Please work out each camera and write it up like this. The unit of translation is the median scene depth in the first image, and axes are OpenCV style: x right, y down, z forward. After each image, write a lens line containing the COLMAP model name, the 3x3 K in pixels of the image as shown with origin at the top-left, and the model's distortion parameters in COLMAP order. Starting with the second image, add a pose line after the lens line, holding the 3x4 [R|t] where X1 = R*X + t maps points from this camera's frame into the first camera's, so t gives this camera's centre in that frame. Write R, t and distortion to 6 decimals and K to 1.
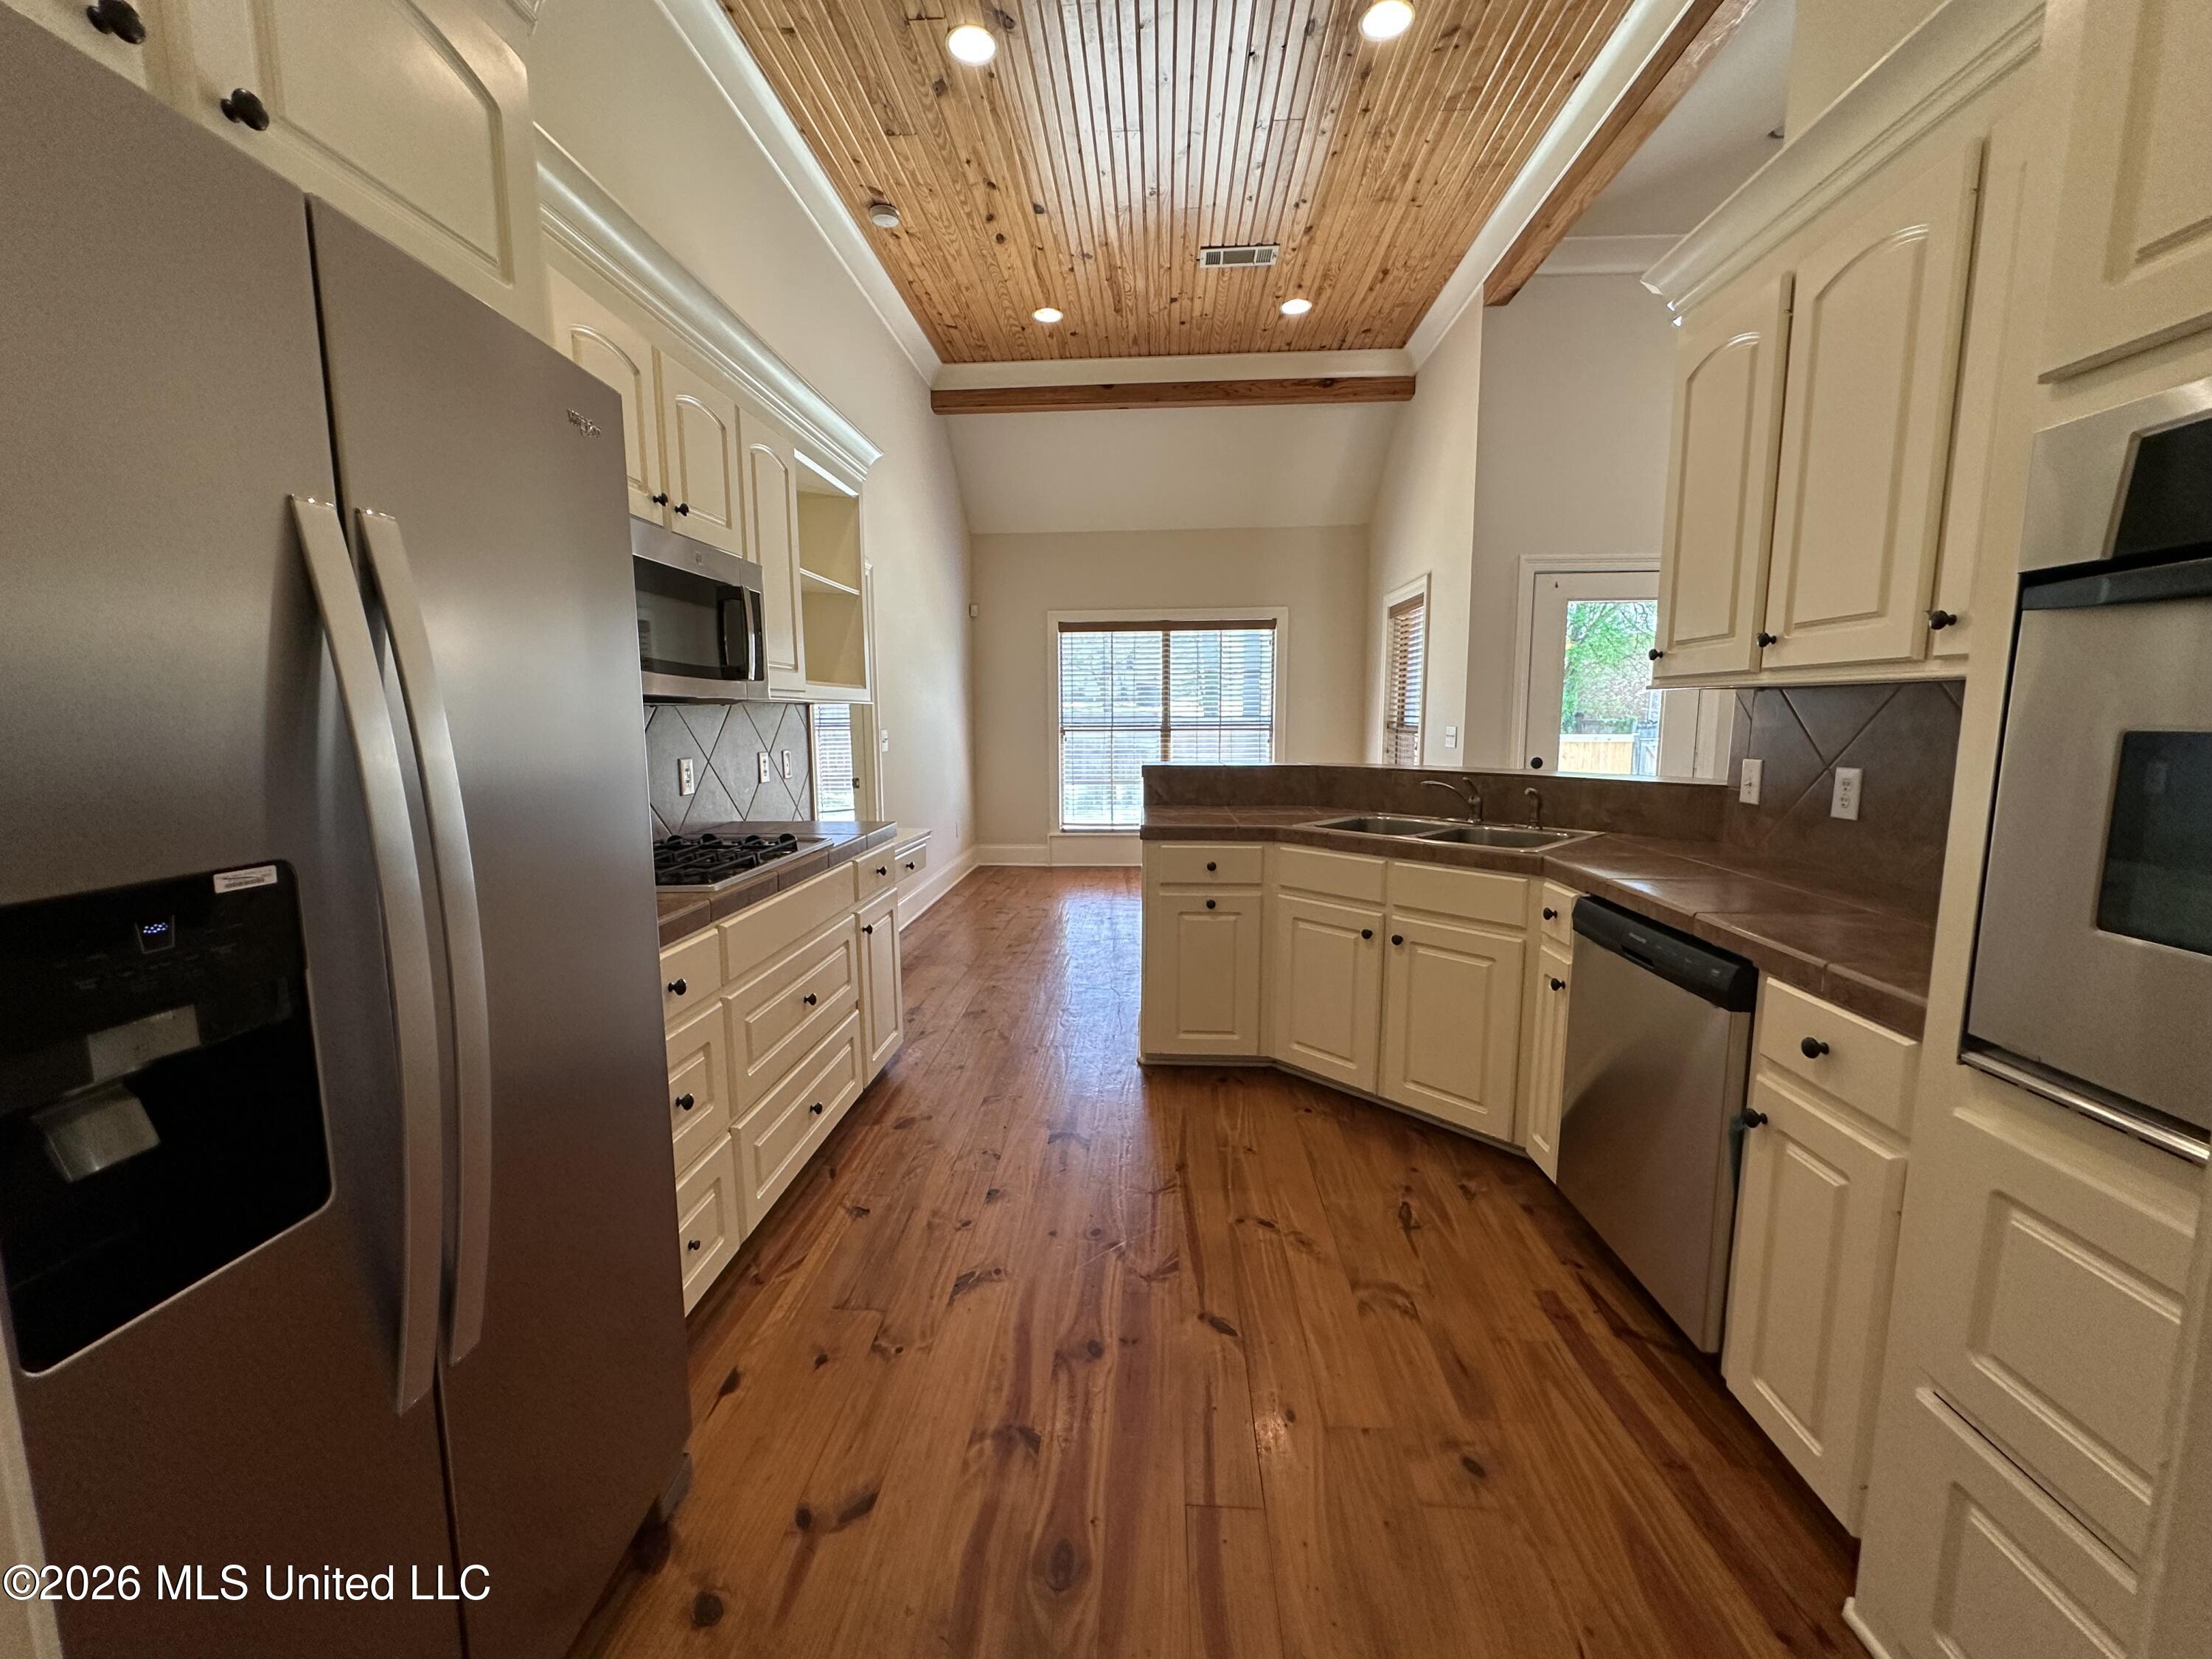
lens RADIAL K [[887.0, 0, 1100.6], [0, 887.0, 820.9], [0, 0, 1]] dist [-0.002176, 0.001054]
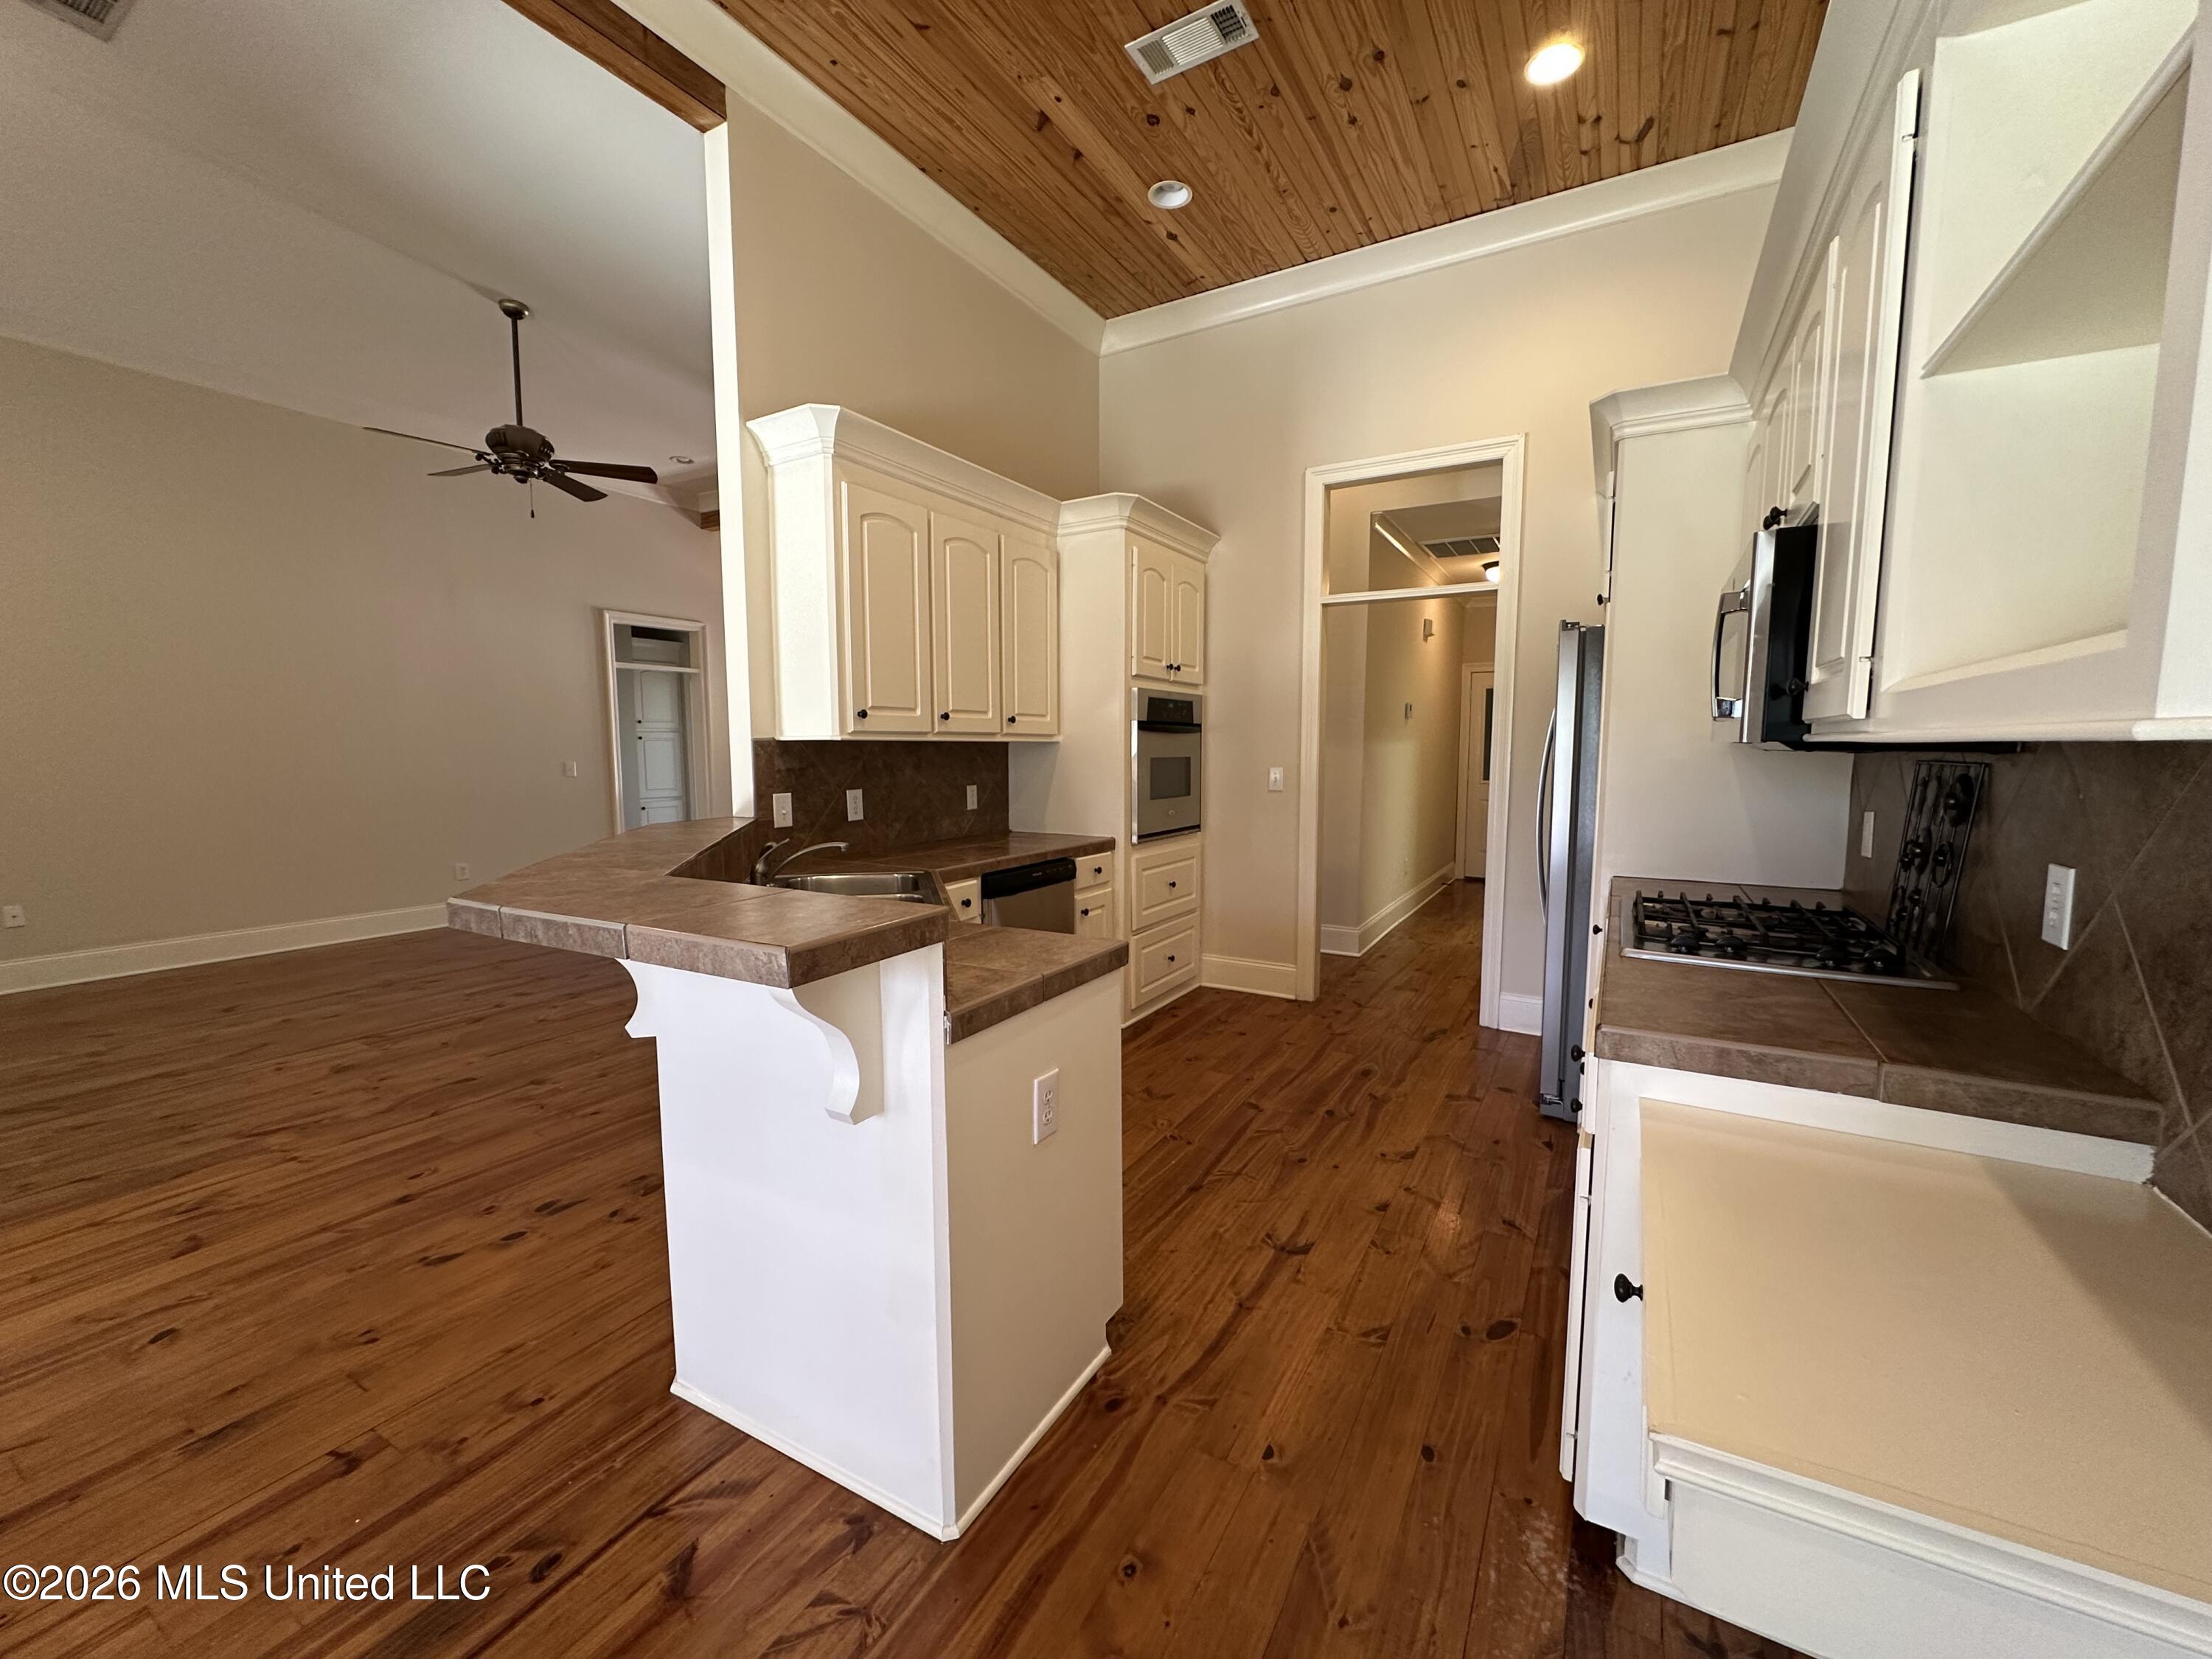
lens RADIAL K [[887.0, 0, 1108.0], [0, 887.0, 826.7], [0, 0, 1]] dist [-0.002176, 0.001054]
pose [[-0.896732, -0.035697, 0.441132, -0.174450], [0.058813, 0.978290, 0.198718, -0.161370], [-0.438649, 0.204141, -0.875165, 1.240230]]
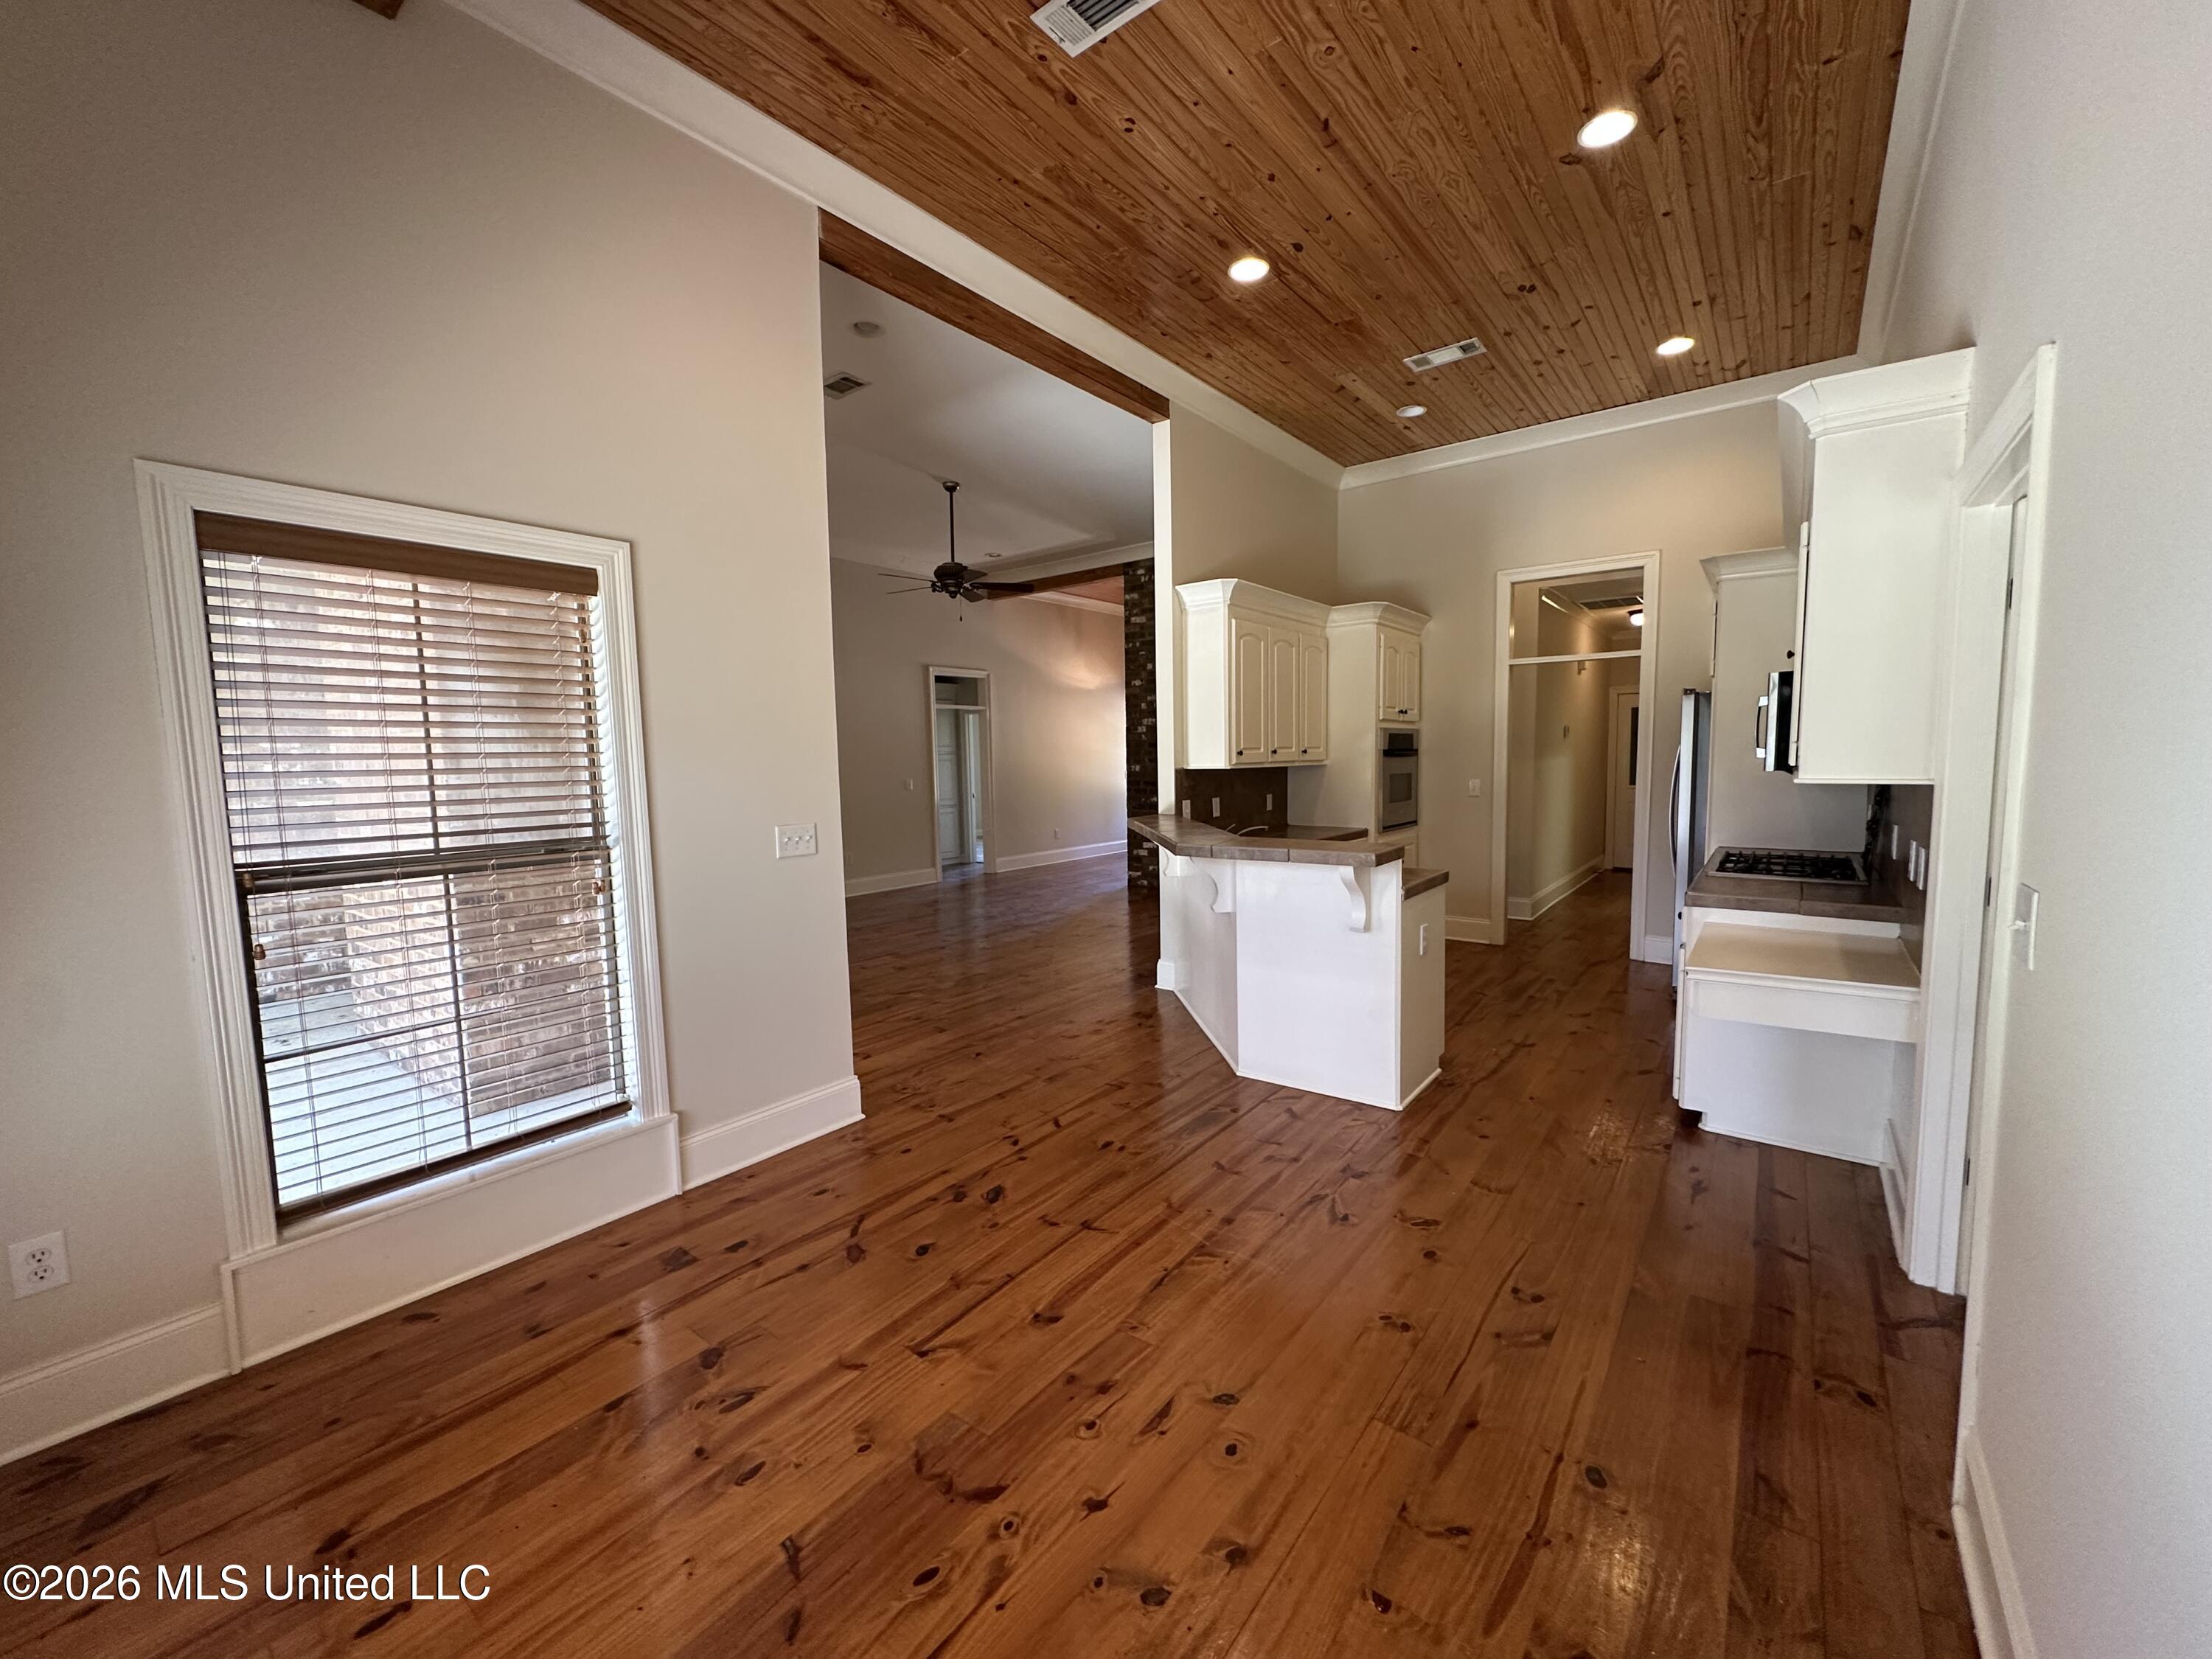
lens RADIAL K [[887.0, 0, 1102.5], [0, 887.0, 826.2], [0, 0, 1]] dist [-0.002176, 0.001054]
pose [[-0.829956, -0.027916, 0.557129, -0.204012], [0.088385, 0.979550, 0.180749, -0.269735], [-0.550782, 0.199256, -0.810516, 1.858511]]
